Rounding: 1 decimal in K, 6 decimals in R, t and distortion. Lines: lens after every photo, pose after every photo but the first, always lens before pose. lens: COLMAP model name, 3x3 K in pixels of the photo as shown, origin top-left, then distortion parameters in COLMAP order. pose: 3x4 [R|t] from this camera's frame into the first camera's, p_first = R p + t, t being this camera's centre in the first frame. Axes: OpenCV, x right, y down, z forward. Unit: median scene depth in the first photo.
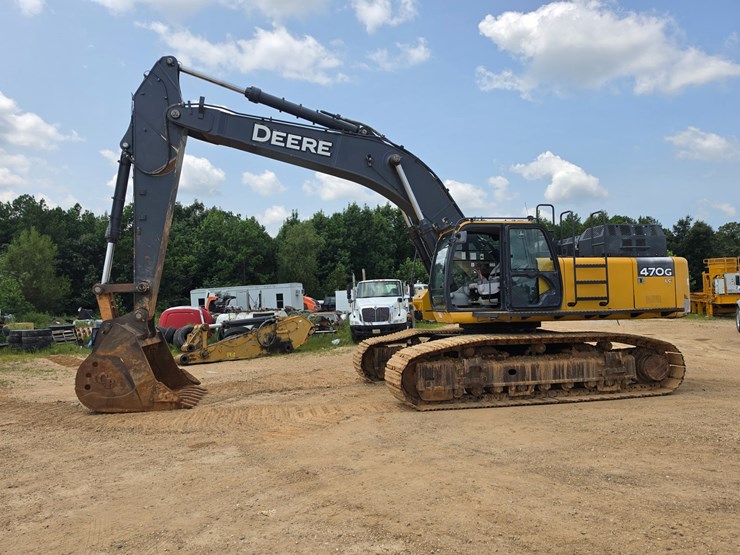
lens RADIAL K [[514.3, 0, 363.5], [0, 514.3, 265.2], [0, 0, 1]] dist [0.095769, -0.146524]
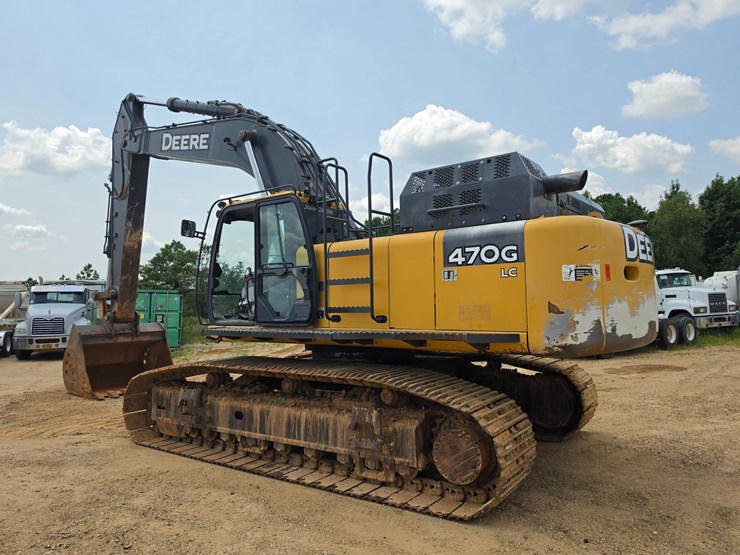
lens RADIAL K [[508.9, 0, 375.1], [0, 508.9, 270.4], [0, 0, 1]] dist [0.071812, -0.090200]
pose [[0.683773, -0.037999, -0.728704, 0.828709], [0.057674, 0.998333, 0.002058, 0.019830], [0.727412, -0.043435, 0.684825, 0.608497]]
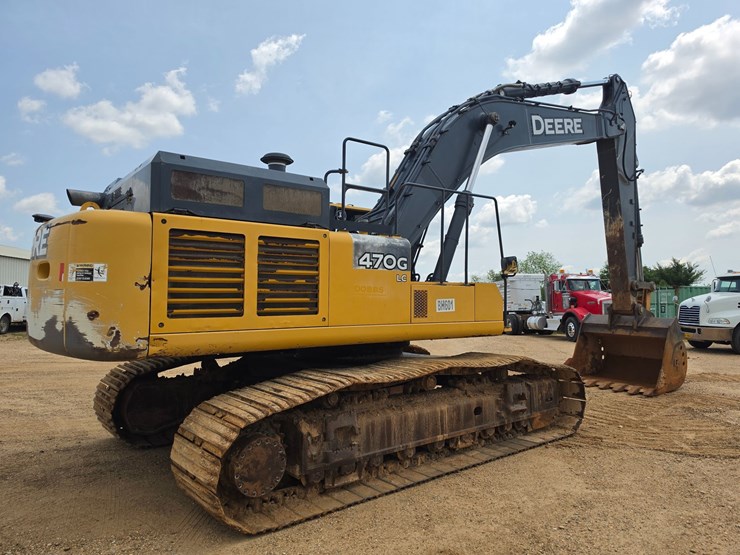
lens RADIAL K [[510.2, 0, 376.7], [0, 510.2, 276.3], [0, 0, 1]] dist [0.095895, -0.142670]
pose [[-0.887661, -0.003691, -0.460482, 0.577615], [0.041783, 0.995197, -0.088523, 0.101339], [0.458597, -0.097819, -0.883244, 1.736948]]
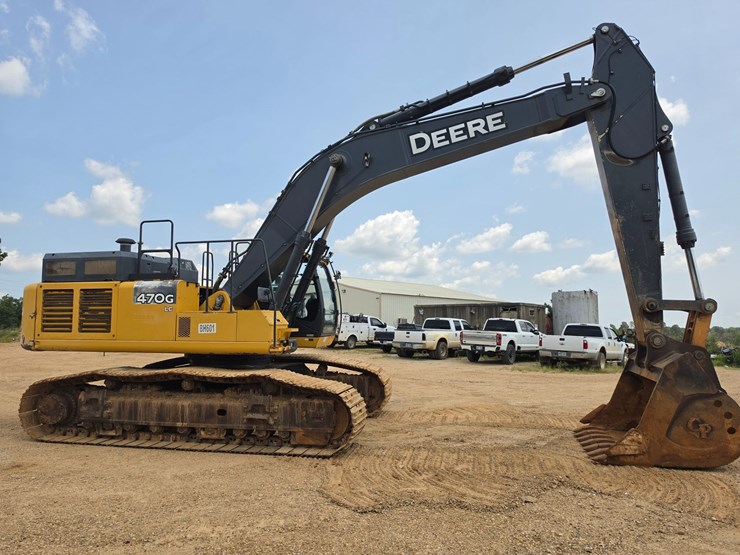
lens RADIAL K [[509.9, 0, 365.5], [0, 509.9, 277.6], [0, 0, 1]] dist [0.057151, -0.074744]
pose [[-0.914332, 0.050601, 0.401792, -0.338167], [-0.013251, 0.987893, -0.154569, 0.128168], [-0.404749, -0.146652, -0.902592, 1.874872]]
